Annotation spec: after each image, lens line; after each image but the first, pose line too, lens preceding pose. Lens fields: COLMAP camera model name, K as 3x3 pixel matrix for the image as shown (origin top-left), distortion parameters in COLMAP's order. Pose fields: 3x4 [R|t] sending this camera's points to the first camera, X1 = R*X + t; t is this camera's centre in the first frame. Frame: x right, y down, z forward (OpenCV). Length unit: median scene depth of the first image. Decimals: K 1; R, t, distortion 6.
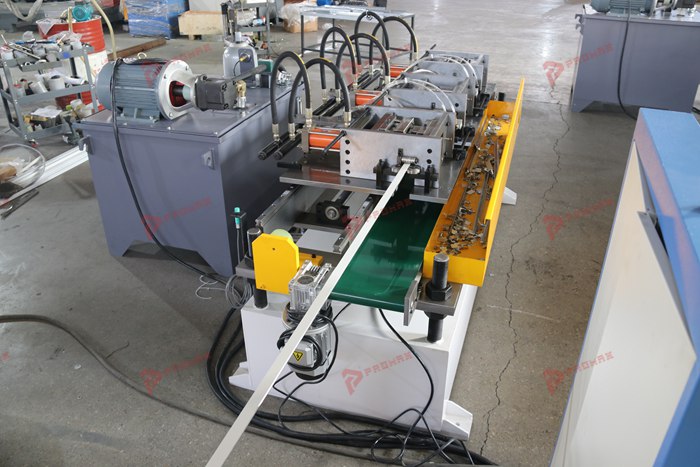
lens RADIAL K [[562.5, 0, 350.0], [0, 562.5, 233.5], [0, 0, 1]] dist [-0.031950, -0.001495]
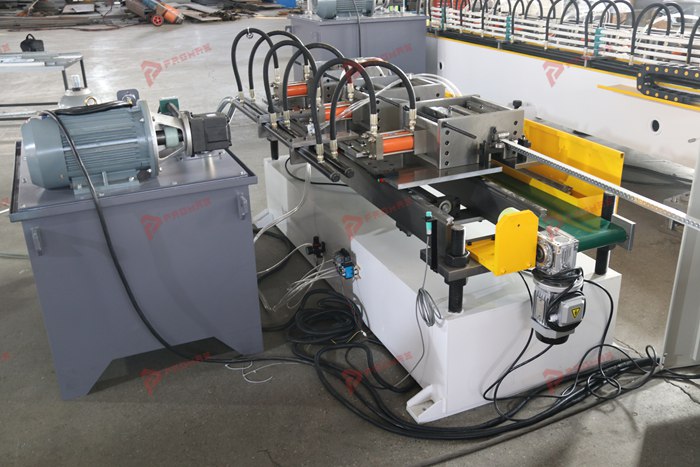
lens RADIAL K [[692.5, 0, 350.0], [0, 692.5, 233.5], [0, 0, 1]] dist [-0.000399, -0.001029]
pose [[0.744914, -0.272940, 0.608776, -0.722688], [0.341205, 0.939981, 0.003926, -0.044092], [-0.573309, 0.204793, 0.793333, 0.119743]]
